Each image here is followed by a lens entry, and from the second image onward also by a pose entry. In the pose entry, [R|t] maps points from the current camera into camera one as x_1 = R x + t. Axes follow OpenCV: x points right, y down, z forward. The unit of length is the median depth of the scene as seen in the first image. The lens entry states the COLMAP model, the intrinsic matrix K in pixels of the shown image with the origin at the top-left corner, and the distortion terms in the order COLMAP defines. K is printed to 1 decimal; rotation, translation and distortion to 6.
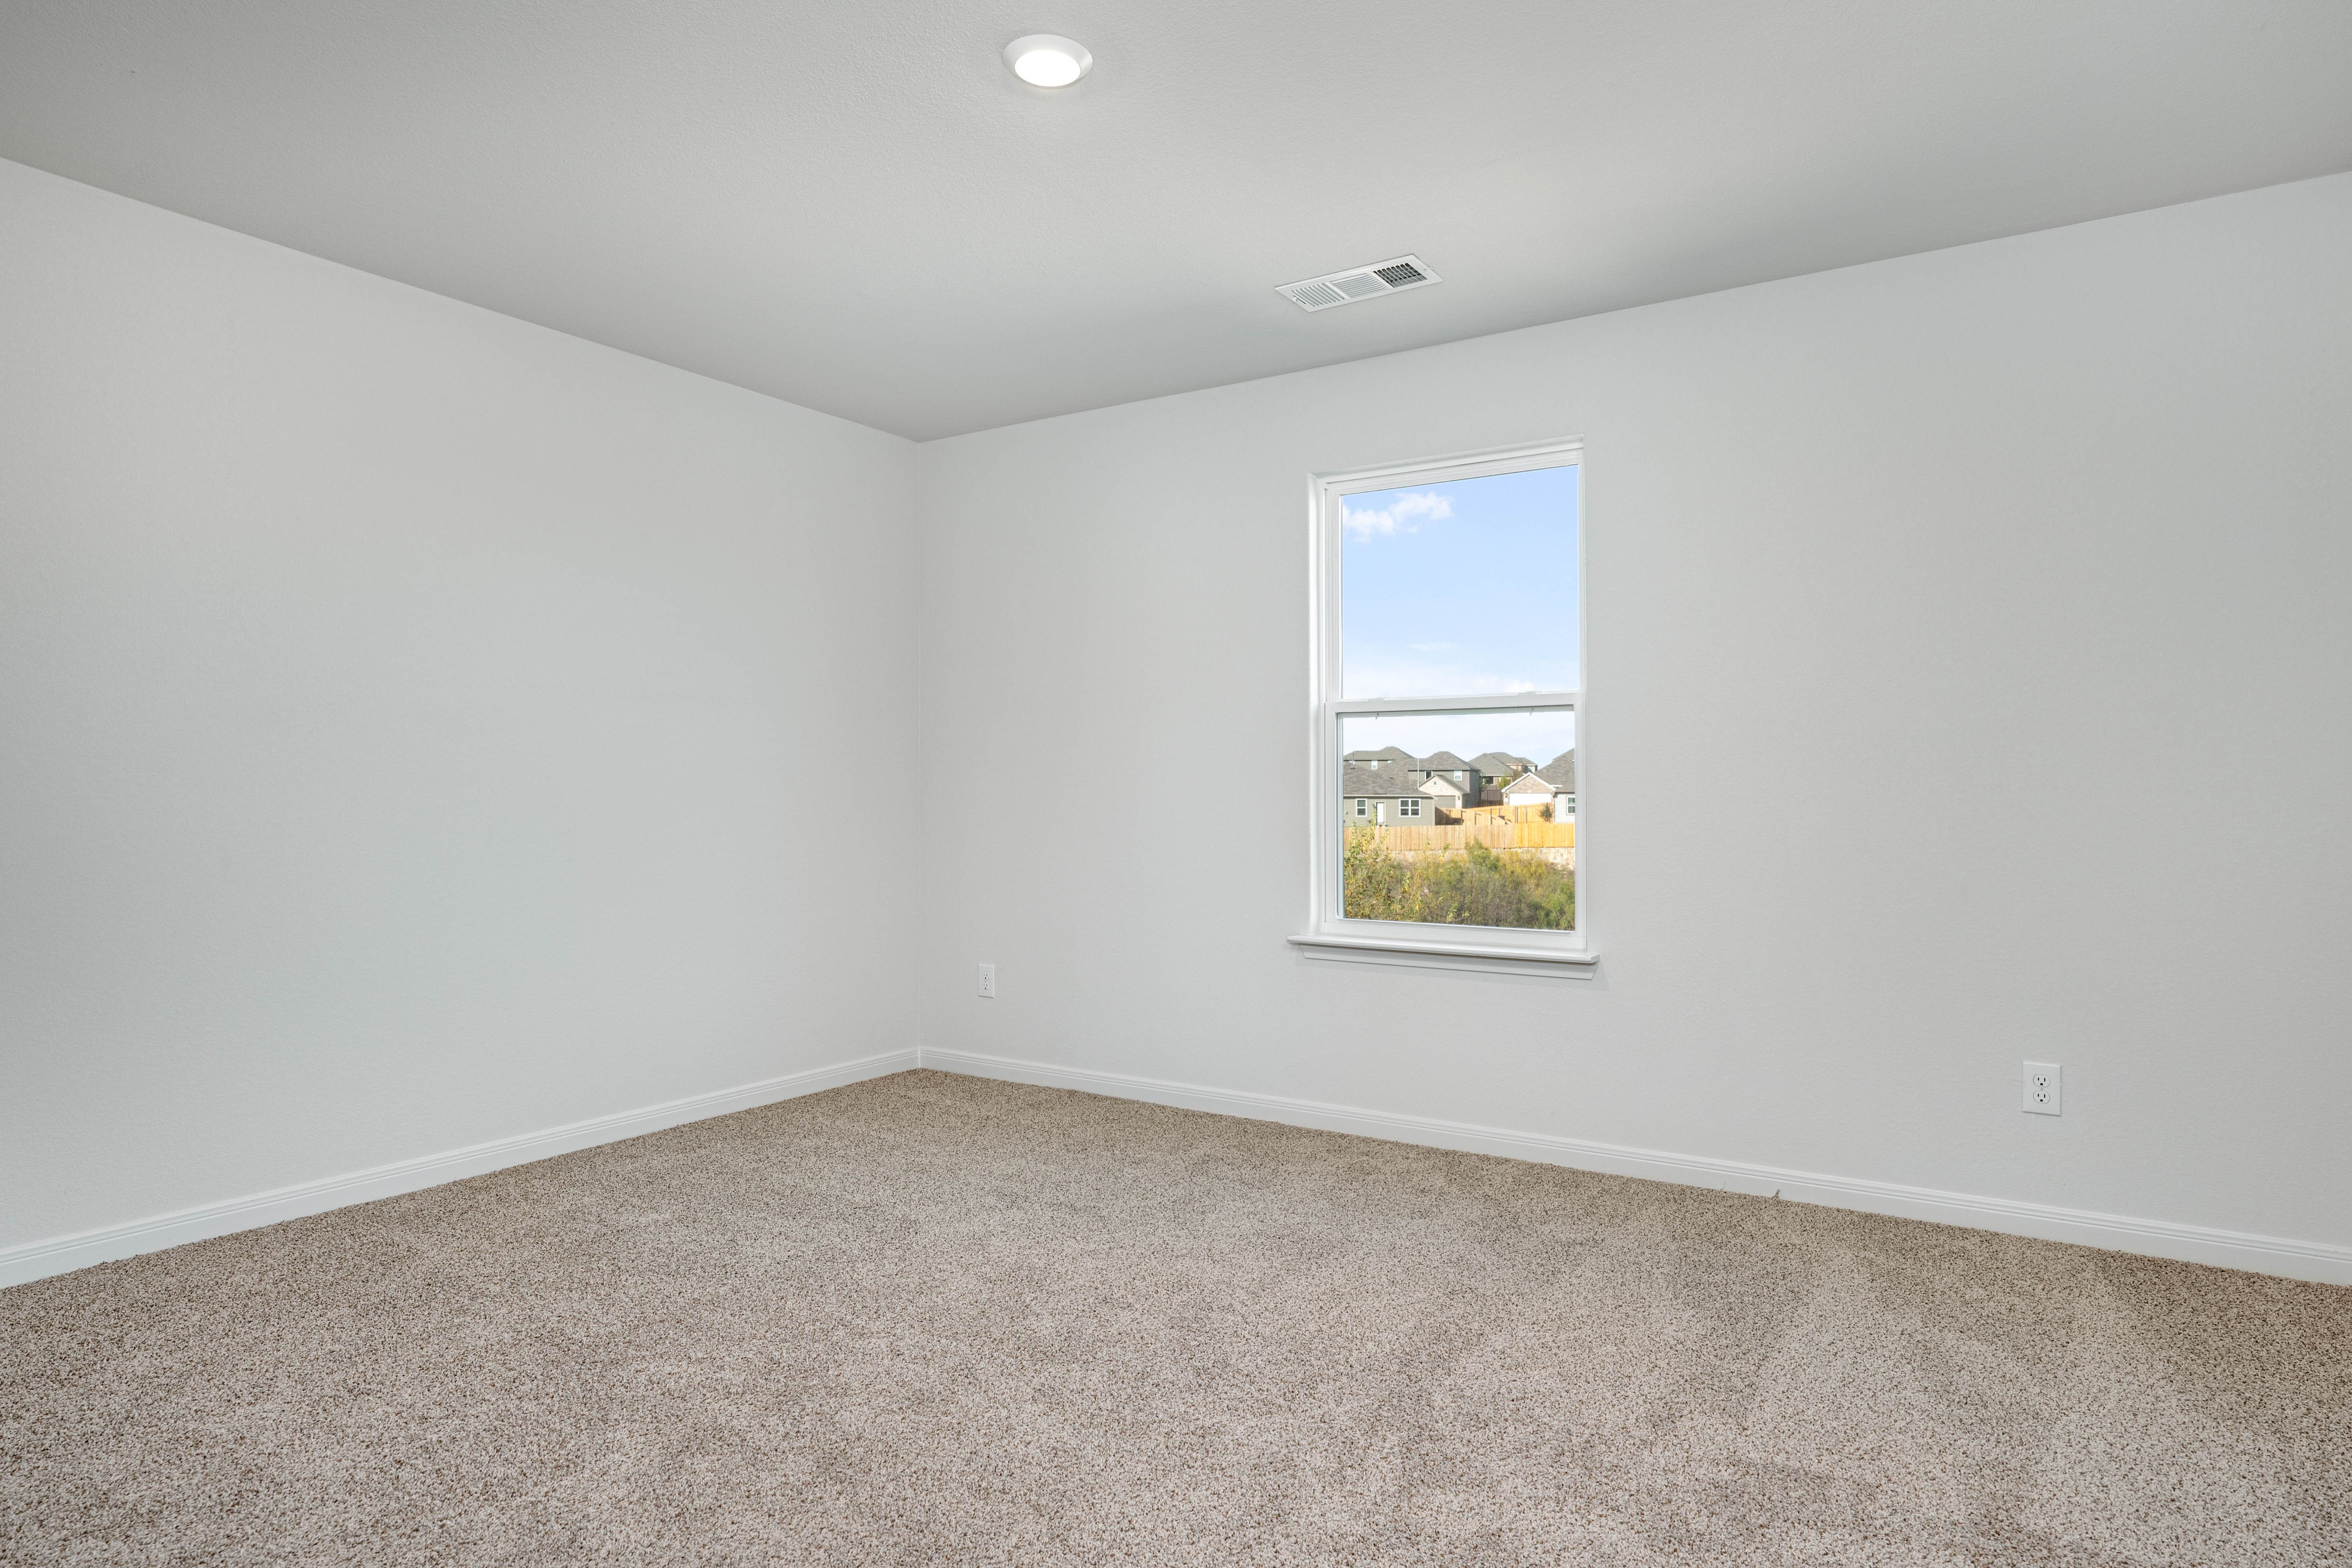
lens RADIAL K [[1344.9, 0, 1182.2], [0, 1344.9, 778.8], [0, 0, 1]] dist [-0.002845, -0.001939]
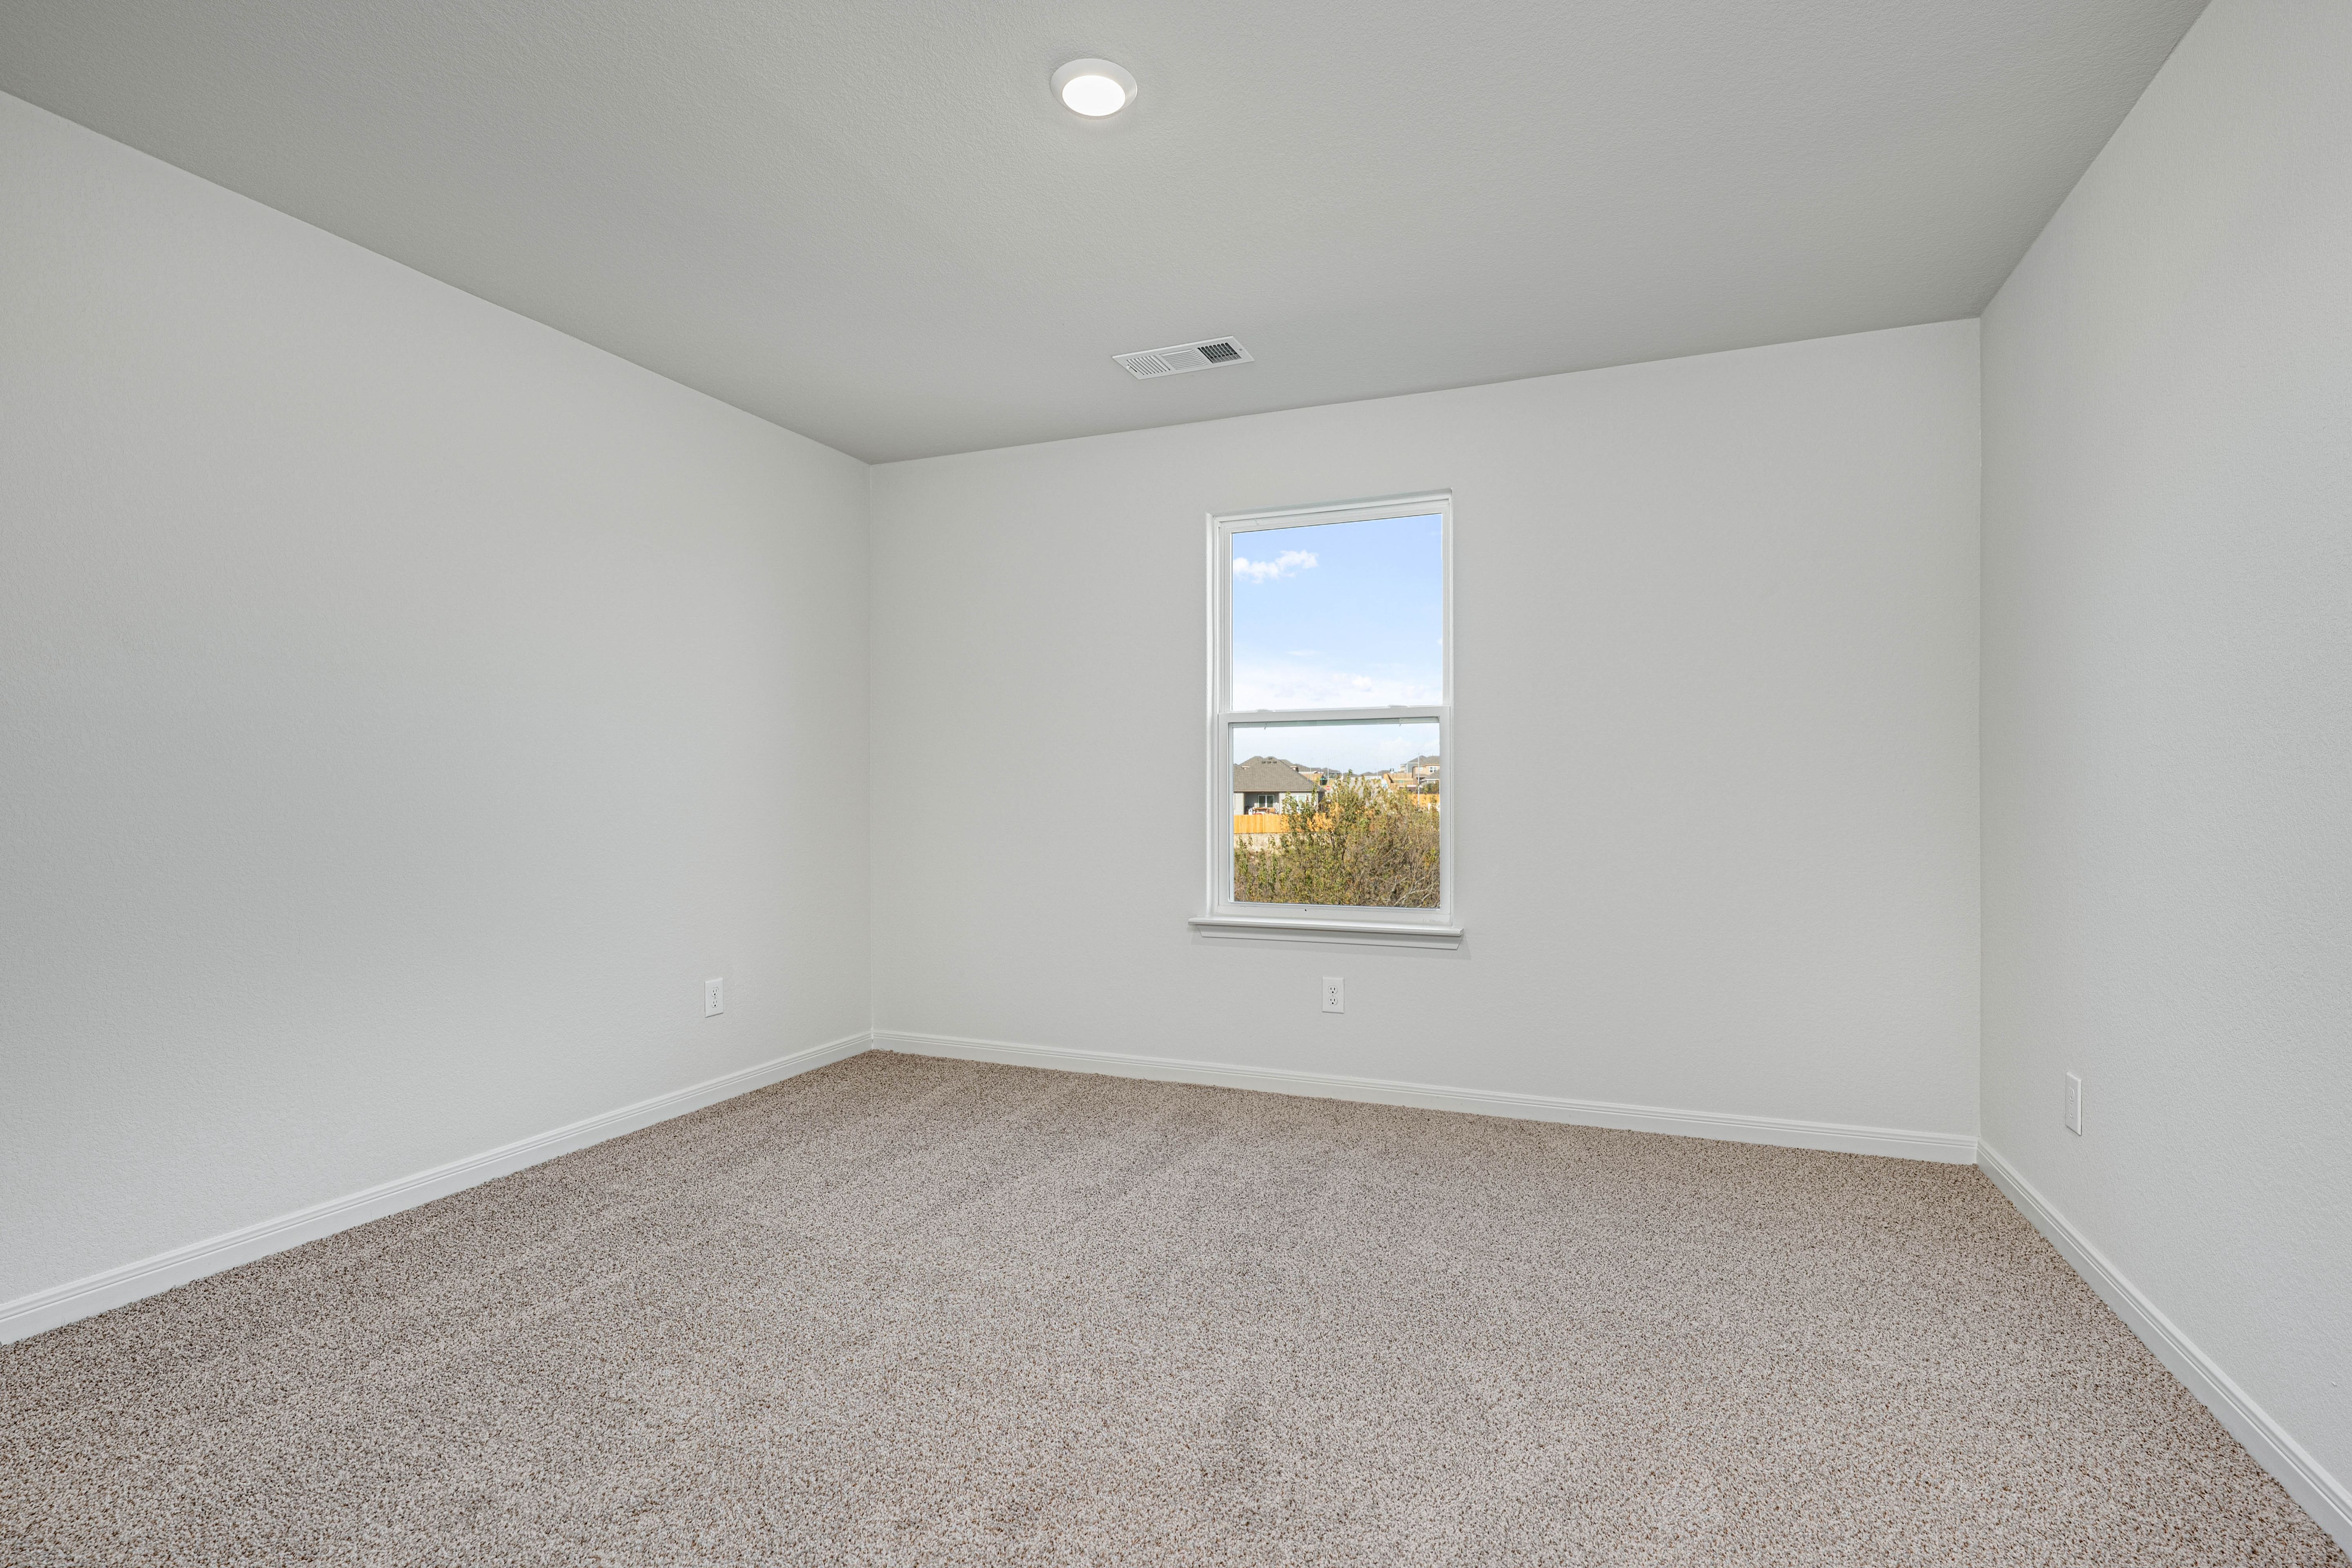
lens RADIAL K [[1116.6, 0, 1164.3], [0, 1116.6, 794.7], [0, 0, 1]] dist [0.002128, -0.001388]
pose [[0.983073, -0.001893, 0.183207, -0.115545], [-0.000379, 0.999923, 0.012367, 0.000529], [-0.183216, -0.012227, 0.982997, 0.074881]]
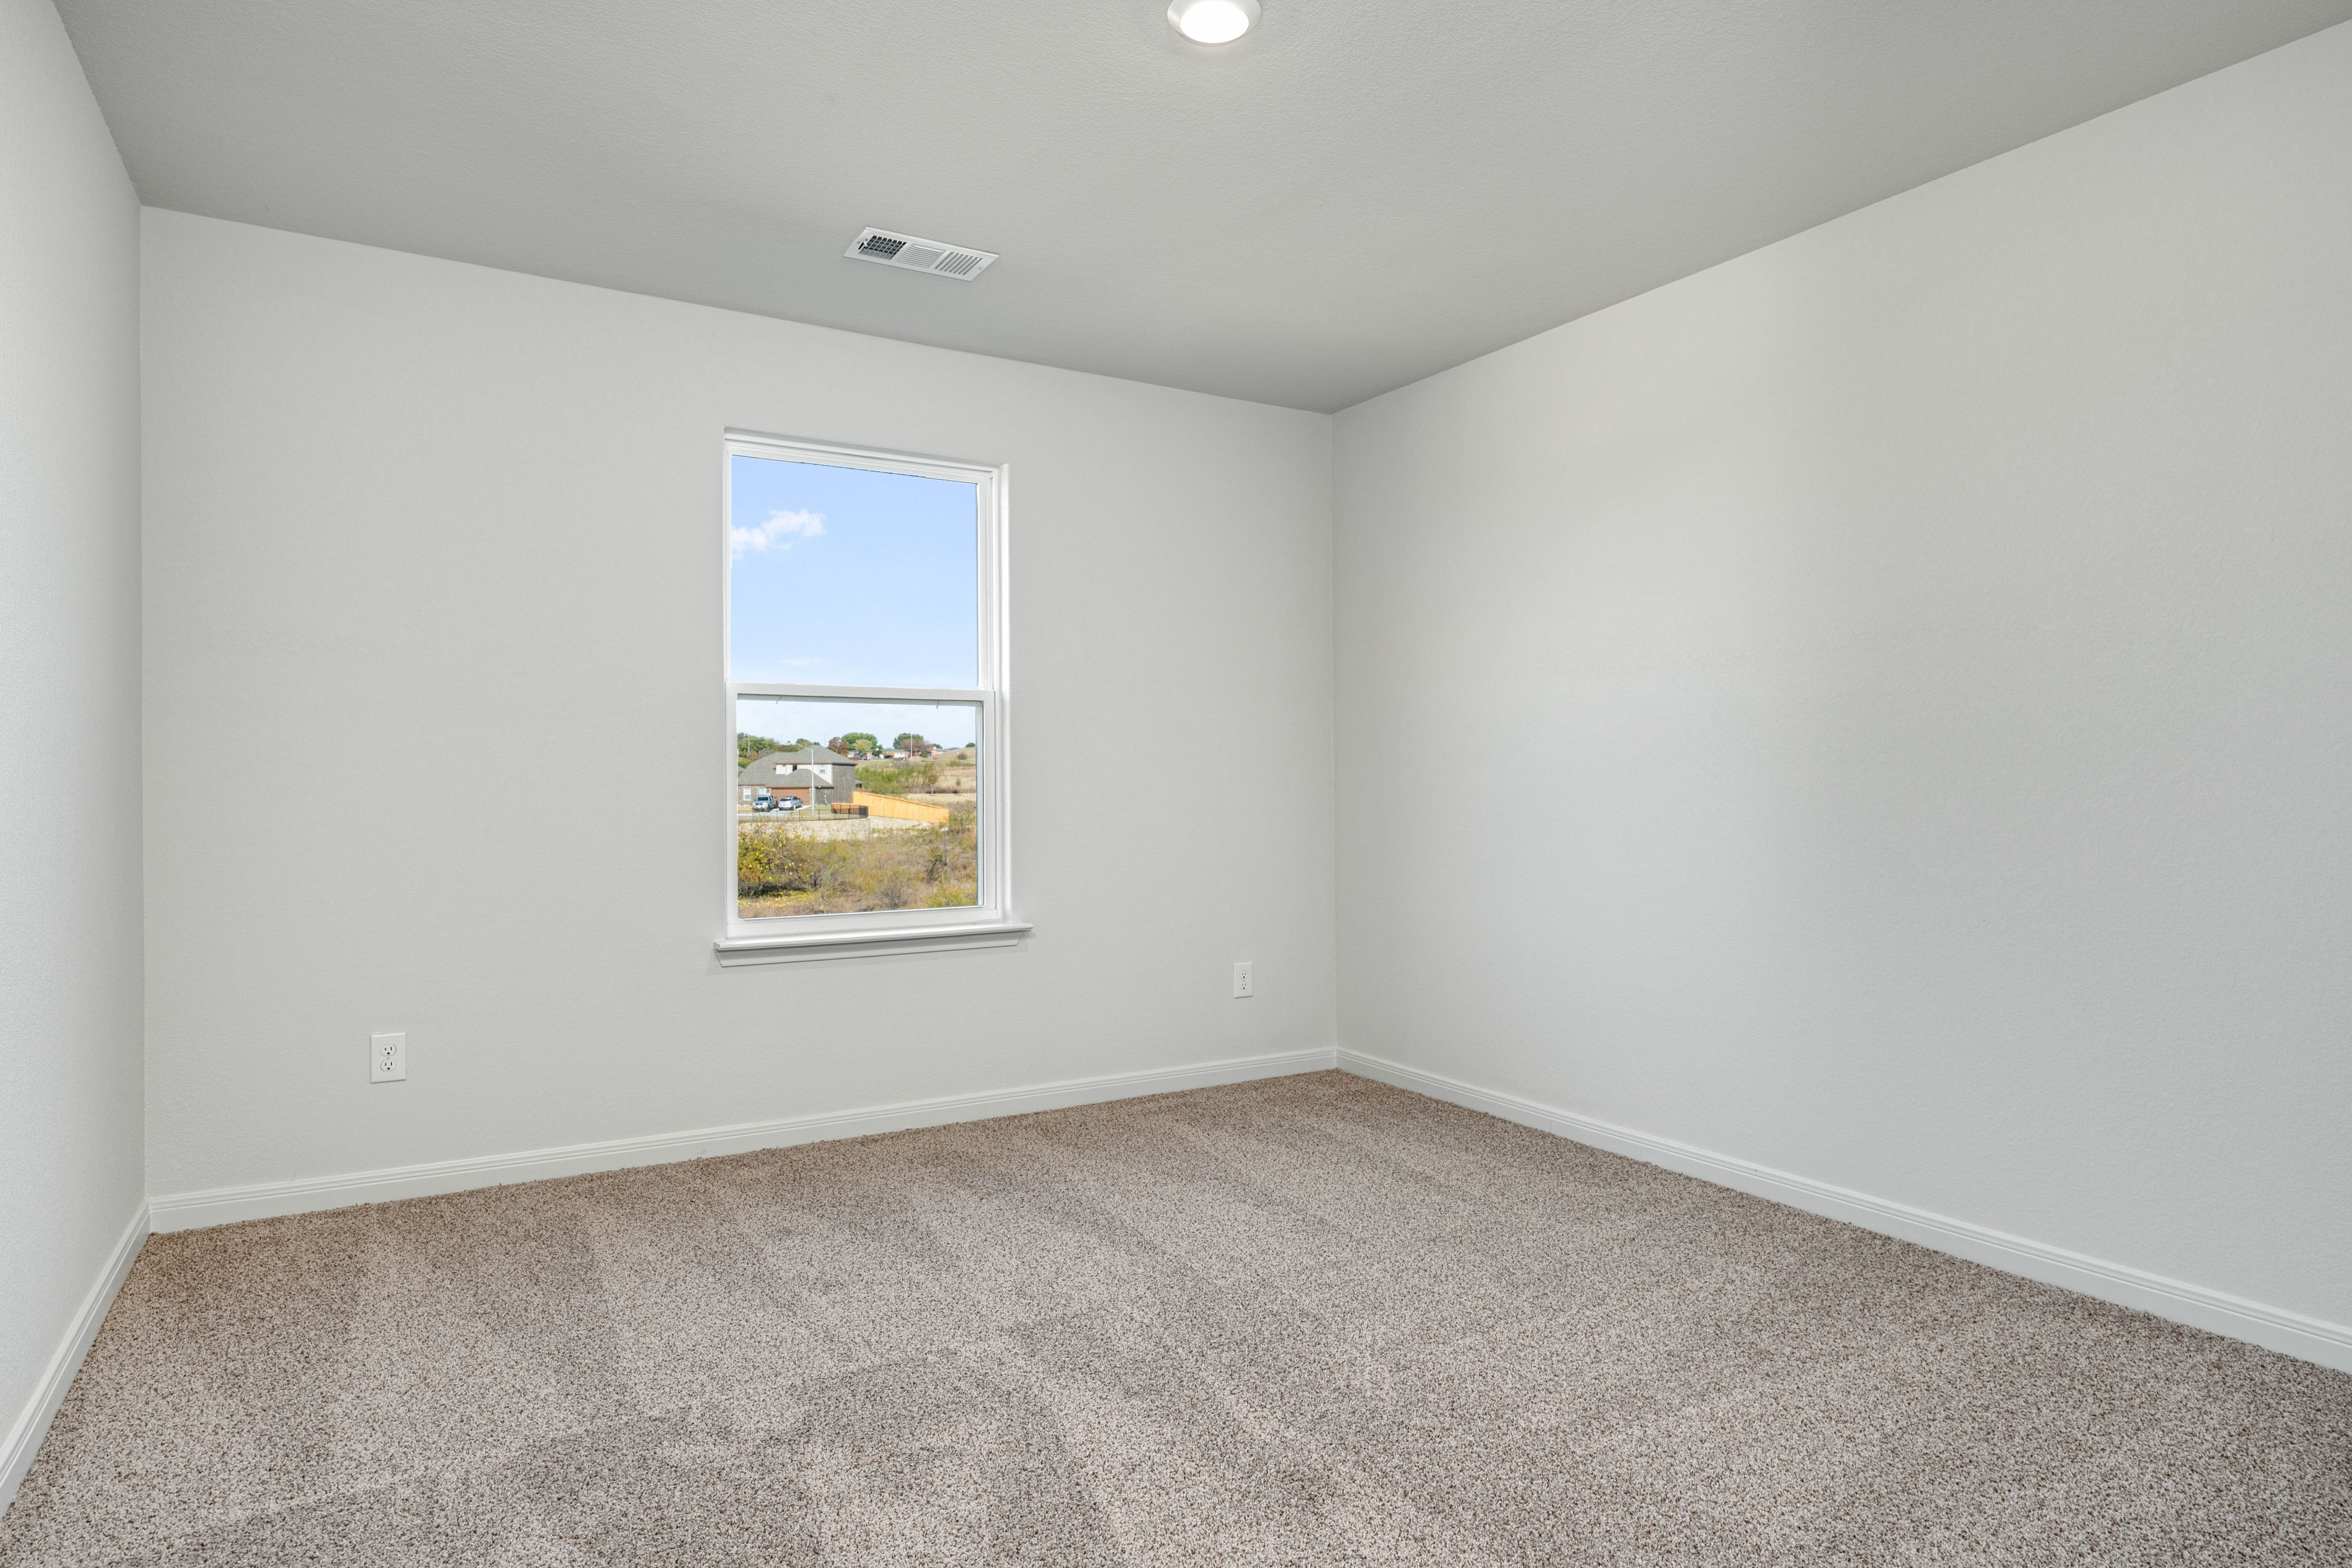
lens RADIAL K [[1344.9, 0, 1175.1], [0, 1344.9, 797.0], [0, 0, 1]] dist [-0.002845, -0.001939]
pose [[0.416176, -0.013378, 0.909186, -0.599971], [-0.015047, 0.999654, 0.021596, -0.002949], [-0.909159, -0.022668, 0.415831, 0.363038]]
